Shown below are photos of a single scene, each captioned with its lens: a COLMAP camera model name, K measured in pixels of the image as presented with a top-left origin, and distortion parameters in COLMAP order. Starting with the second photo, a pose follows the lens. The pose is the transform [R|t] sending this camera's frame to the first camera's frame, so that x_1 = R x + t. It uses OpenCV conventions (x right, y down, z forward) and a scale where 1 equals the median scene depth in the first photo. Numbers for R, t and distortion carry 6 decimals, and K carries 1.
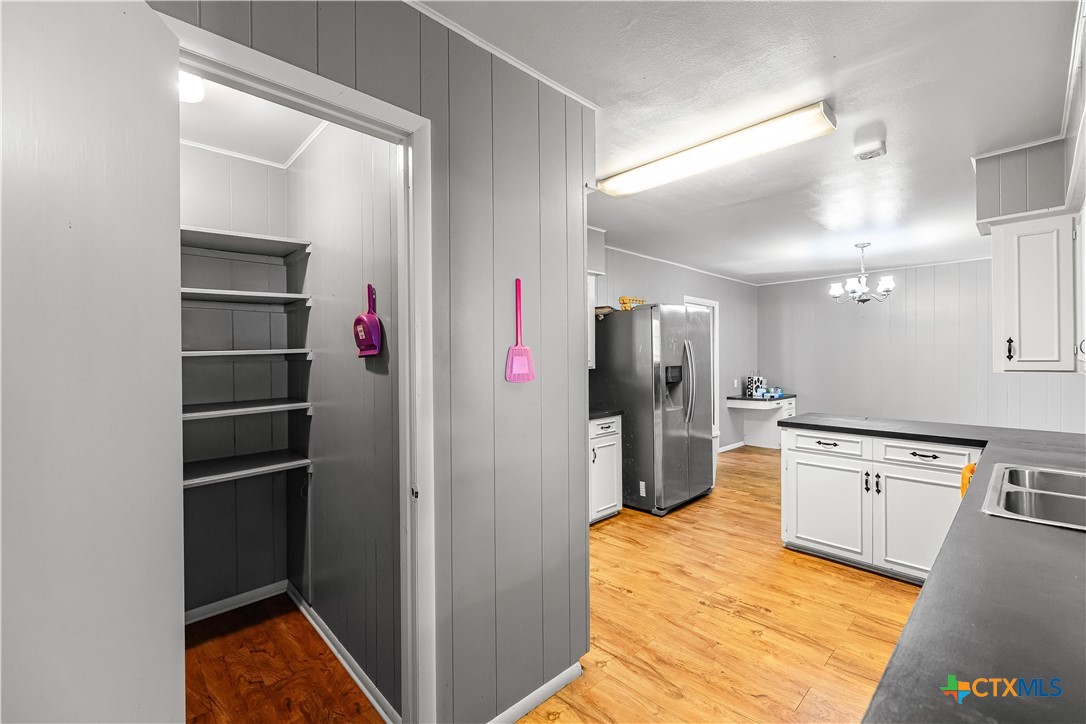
lens RADIAL K [[465.2, 0, 542.0], [0, 465.2, 355.9], [0, 0, 1]] dist [-0.055344, 0.019325]
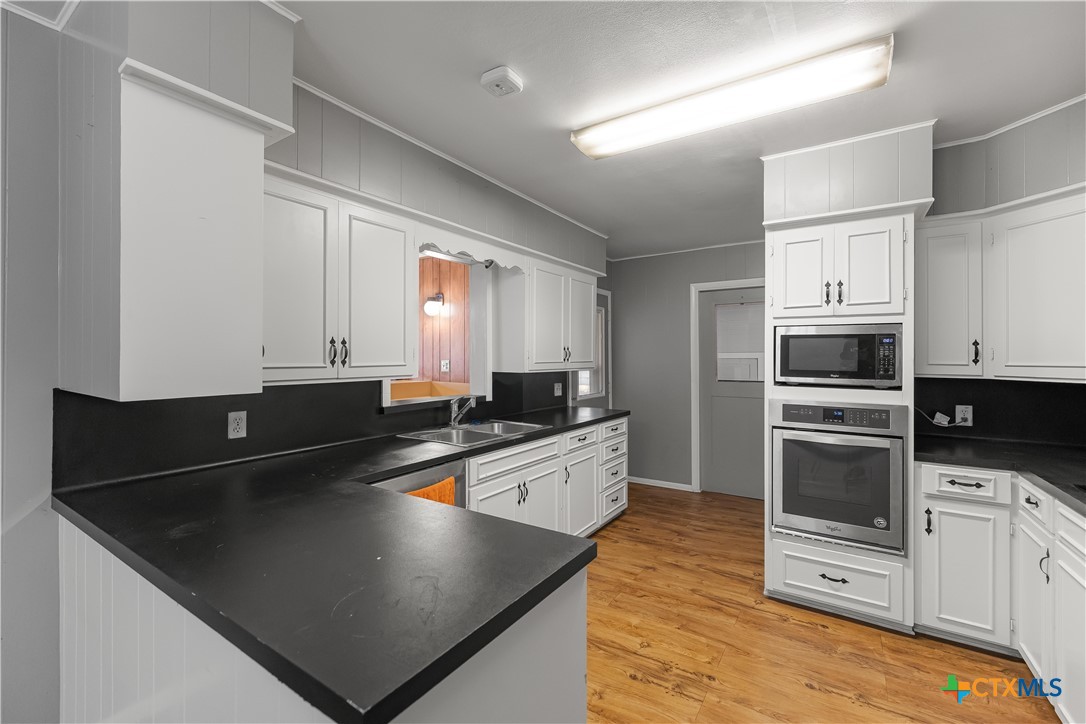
lens RADIAL K [[452.8, 0, 545.3], [0, 452.8, 358.1], [0, 0, 1]] dist [0.001667, 0.000156]
pose [[-0.973422, -0.003304, -0.228994, 0.854497], [-0.003749, 0.999992, 0.001505, -0.010197], [0.228987, 0.002324, -0.973427, 1.784244]]
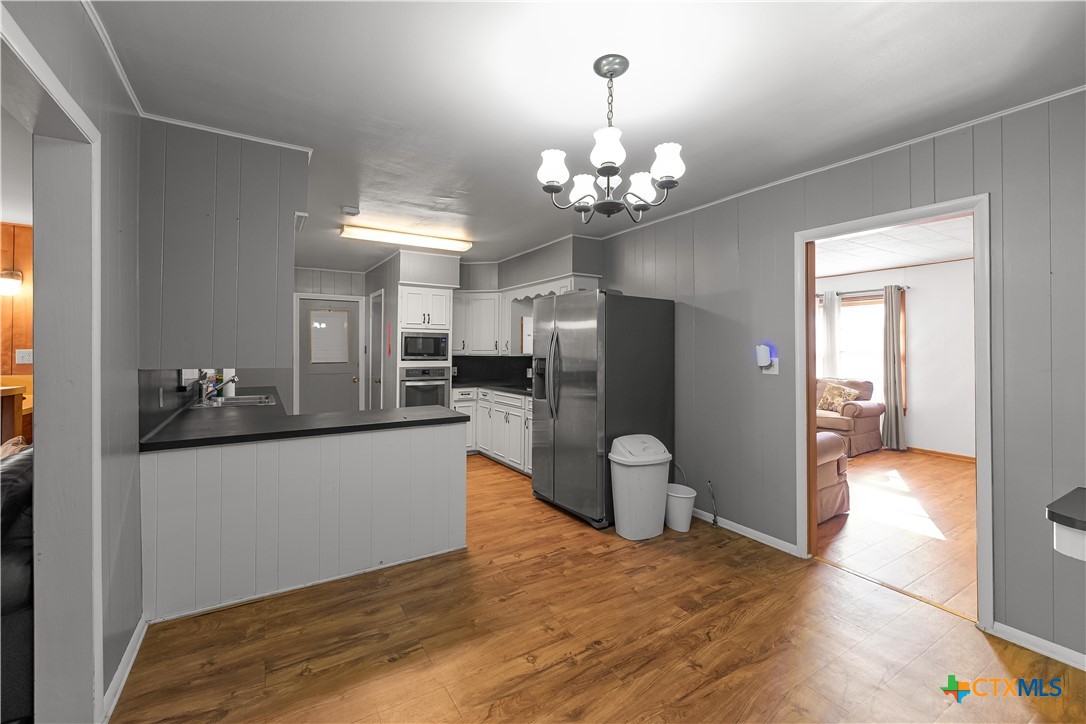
lens RADIAL K [[451.1, 0, 539.5], [0, 451.1, 347.6], [0, 0, 1]] dist [0.001306, 0.000142]
pose [[-0.202562, -0.003243, -0.979264, 2.105360], [-0.005629, 0.999982, -0.002148, -0.008313], [0.979253, 0.005077, -0.202576, 1.970664]]
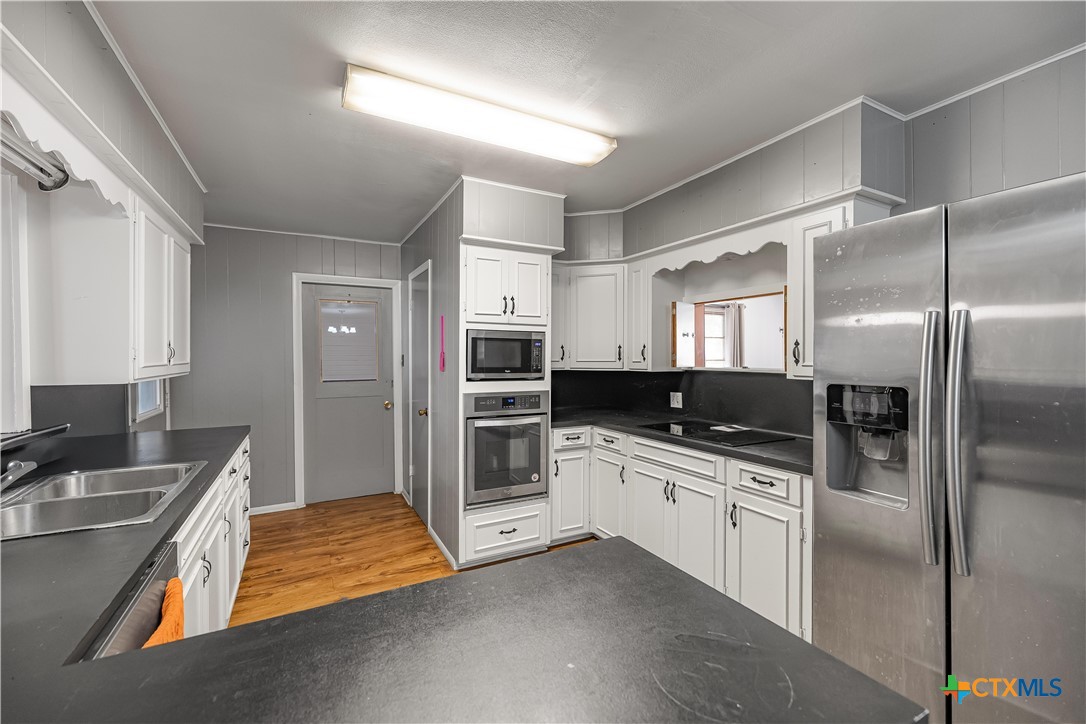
lens RADIAL K [[450.7, 0, 543.0], [0, 450.7, 362.0], [0, 0, 1]] dist [0.000430, 0.000031]
pose [[-0.267218, 0.011859, -0.963563, 1.189393], [-0.000578, 0.999922, 0.012466, -0.013340], [0.963636, 0.003888, -0.267191, 1.381698]]
